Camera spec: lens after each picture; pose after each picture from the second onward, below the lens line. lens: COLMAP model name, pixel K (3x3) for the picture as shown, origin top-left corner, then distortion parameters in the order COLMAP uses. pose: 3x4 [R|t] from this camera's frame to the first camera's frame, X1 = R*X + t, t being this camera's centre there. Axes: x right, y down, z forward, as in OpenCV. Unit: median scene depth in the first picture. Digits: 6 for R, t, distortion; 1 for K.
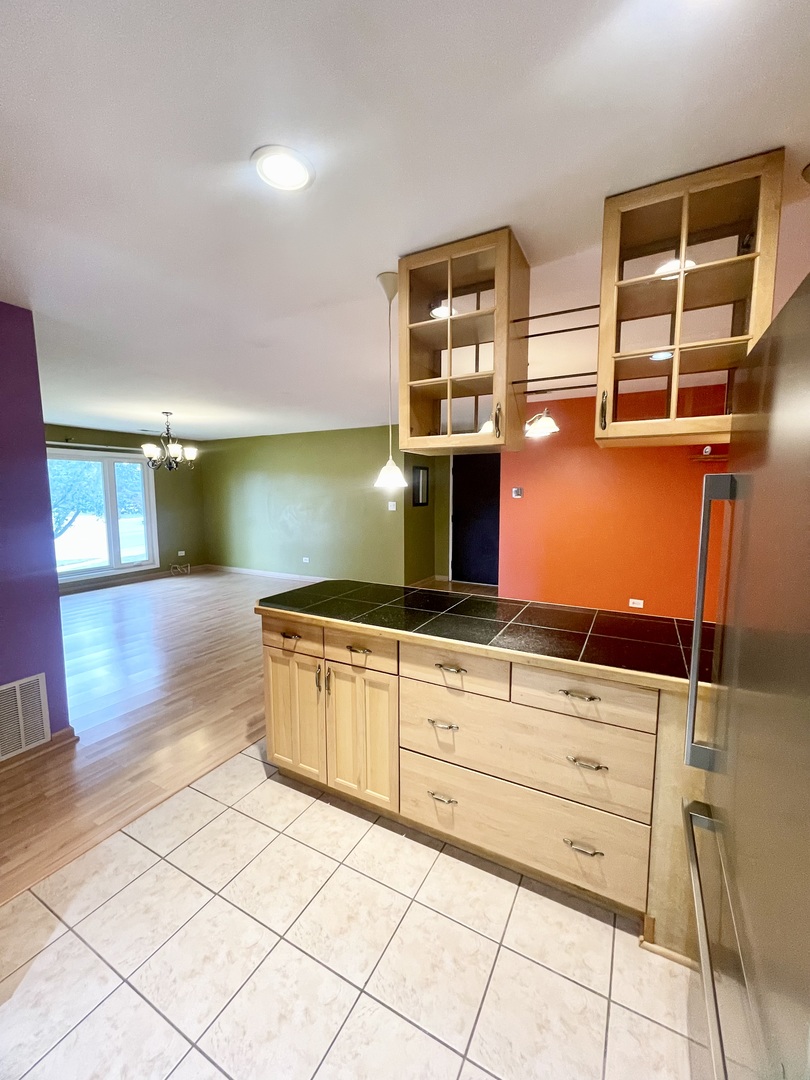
lens RADIAL K [[436.1, 0, 402.0], [0, 436.1, 534.8], [0, 0, 1]] dist [-0.001000, 0.000963]
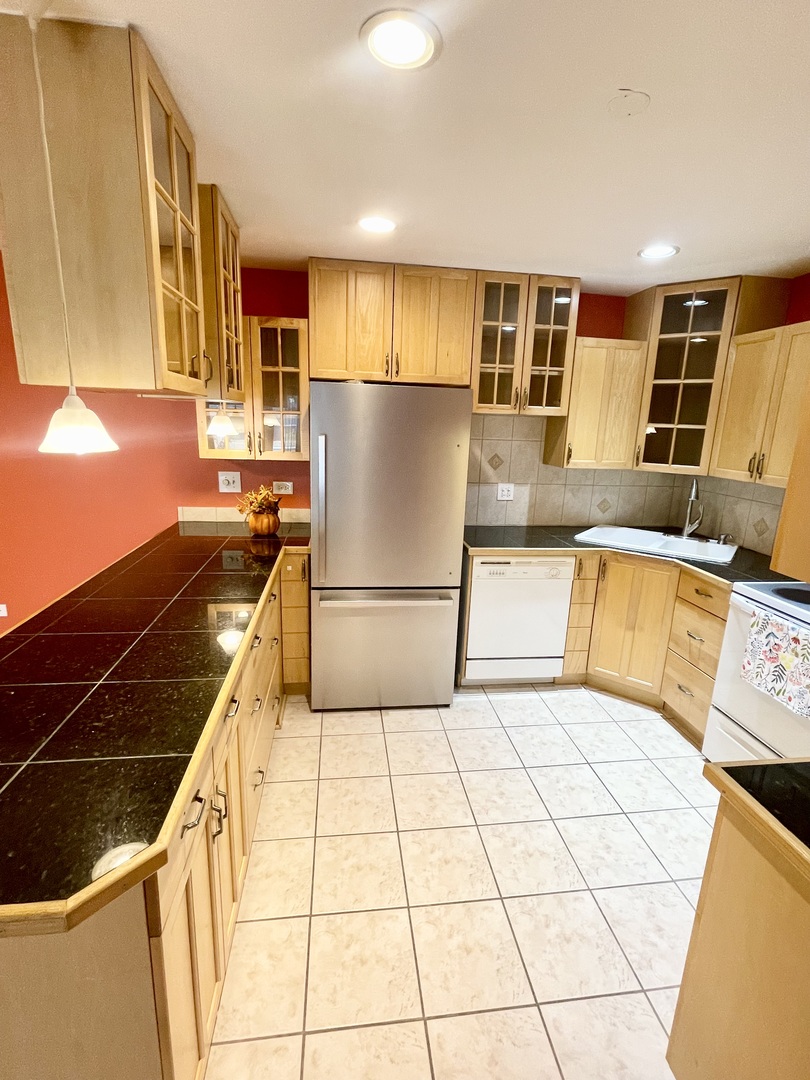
lens RADIAL K [[501.0, 0, 406.2], [0, 501.0, 538.0], [0, 0, 1]] dist [0.003361, 0.000253]
pose [[-0.599559, -0.197560, 0.775564, -0.363361], [0.050907, 0.957678, 0.283305, -0.081936], [-0.798710, 0.209340, -0.564127, 0.535692]]
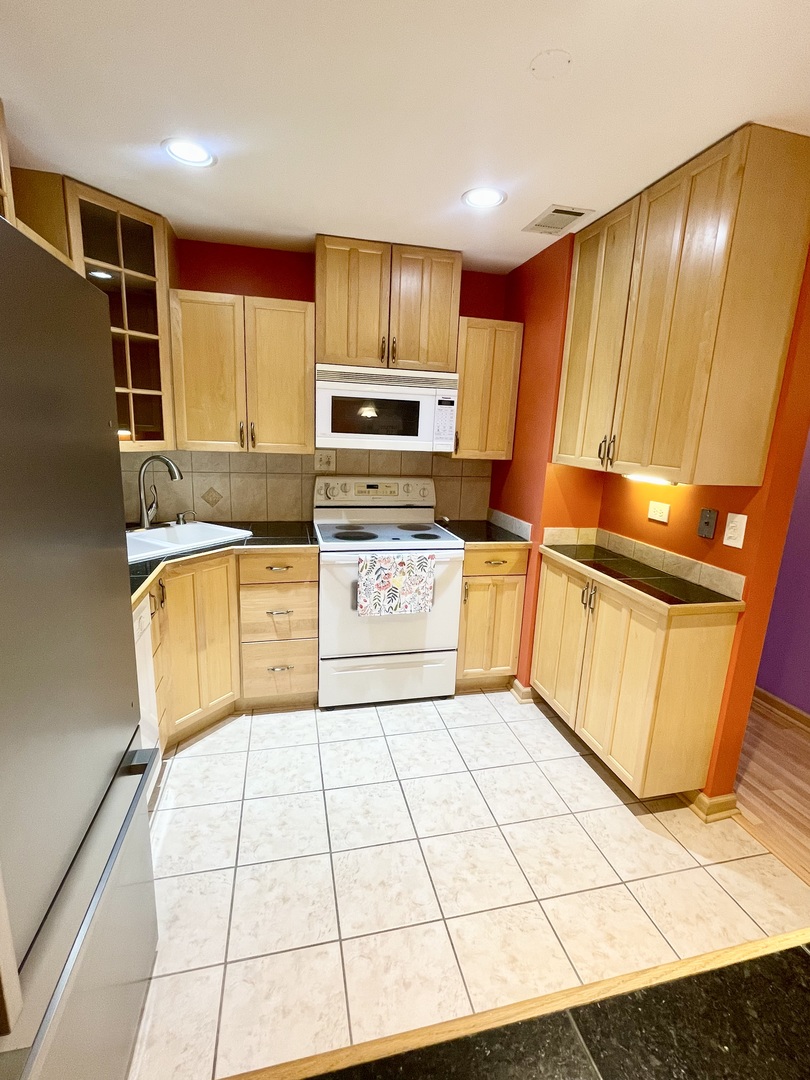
lens RADIAL K [[501.0, 0, 408.8], [0, 501.0, 537.9], [0, 0, 1]] dist [0.003361, 0.000253]
pose [[-0.733243, 0.122806, -0.668785, 0.176132], [-0.103429, 0.951967, 0.288203, -0.047716], [0.672055, 0.280495, -0.685321, 0.418554]]
